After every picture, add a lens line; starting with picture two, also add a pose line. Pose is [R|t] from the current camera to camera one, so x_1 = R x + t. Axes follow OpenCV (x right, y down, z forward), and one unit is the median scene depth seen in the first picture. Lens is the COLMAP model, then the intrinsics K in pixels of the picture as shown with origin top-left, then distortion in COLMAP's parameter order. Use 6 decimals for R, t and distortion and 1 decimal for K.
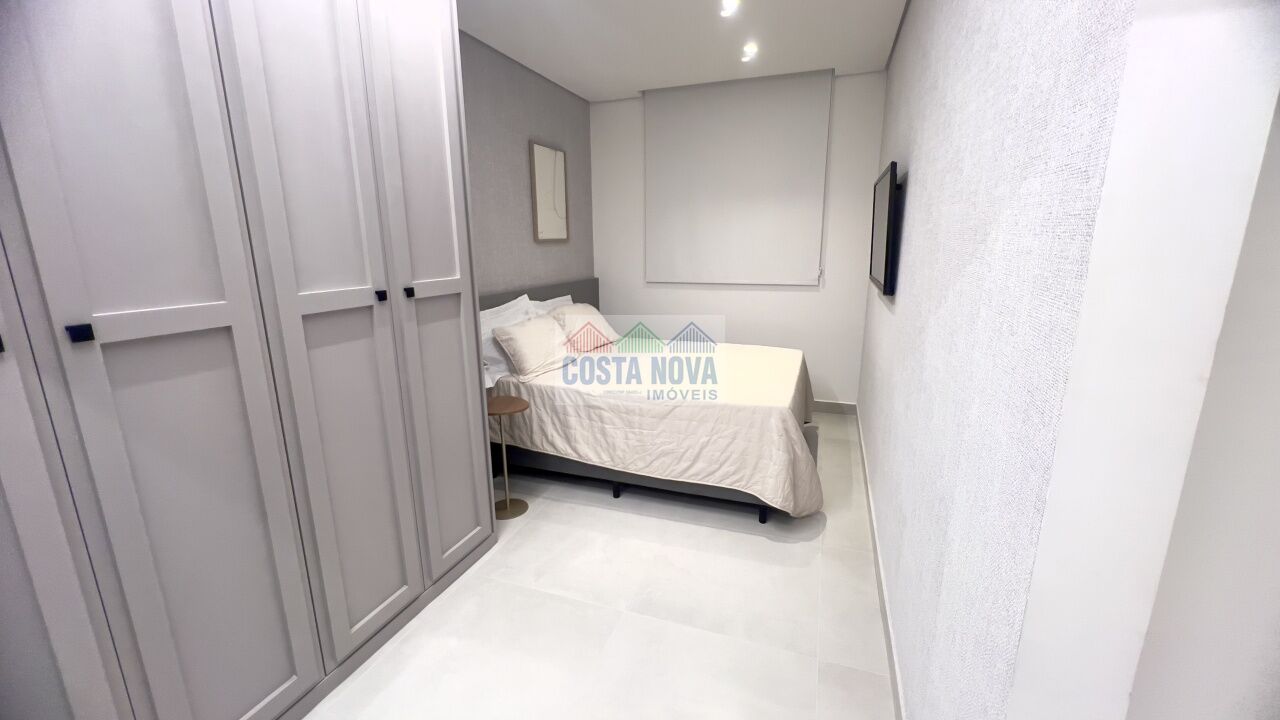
lens RADIAL K [[515.2, 0, 634.7], [0, 515.2, 359.2], [0, 0, 1]] dist [-0.009027, -0.000119]
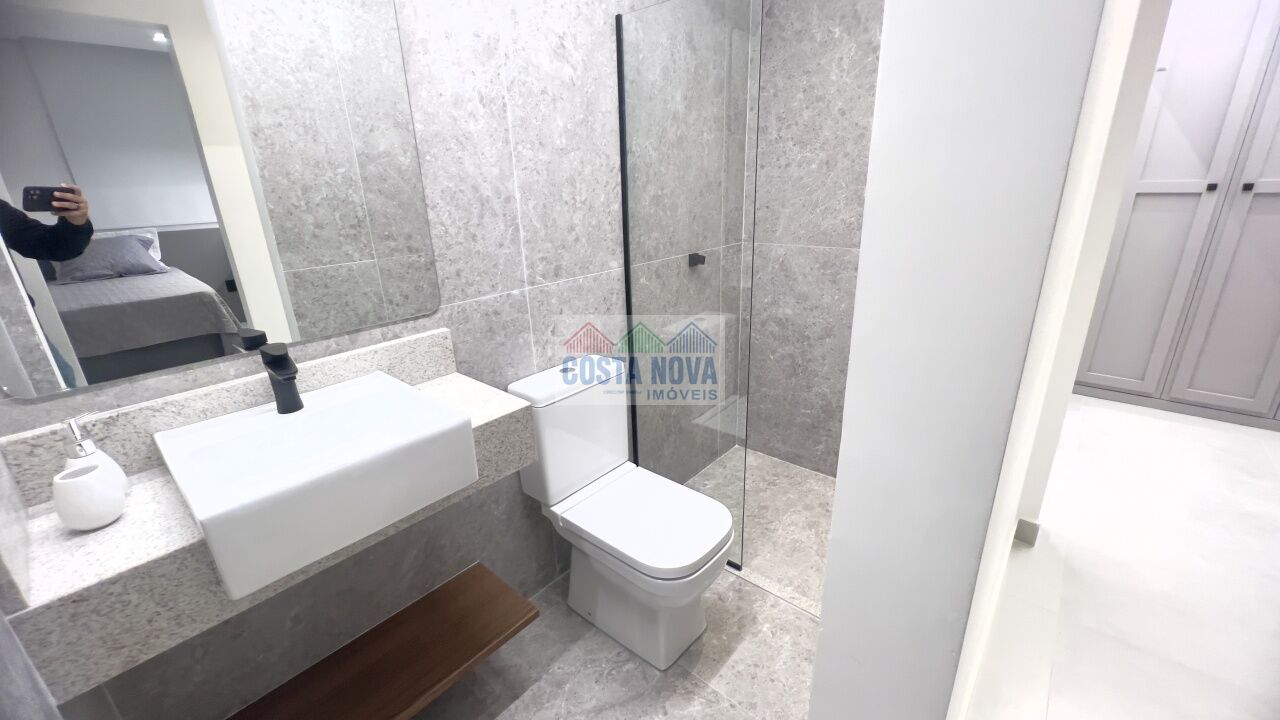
lens RADIAL K [[512.8, 0, 640.6], [0, 512.8, 355.1], [0, 0, 1]] dist [-0.001739, 0.000437]
pose [[-0.351397, 0.318930, -0.880229, 1.713331], [-0.177169, 0.900548, 0.397020, 0.027843], [0.919310, 0.295461, -0.259945, -0.059388]]
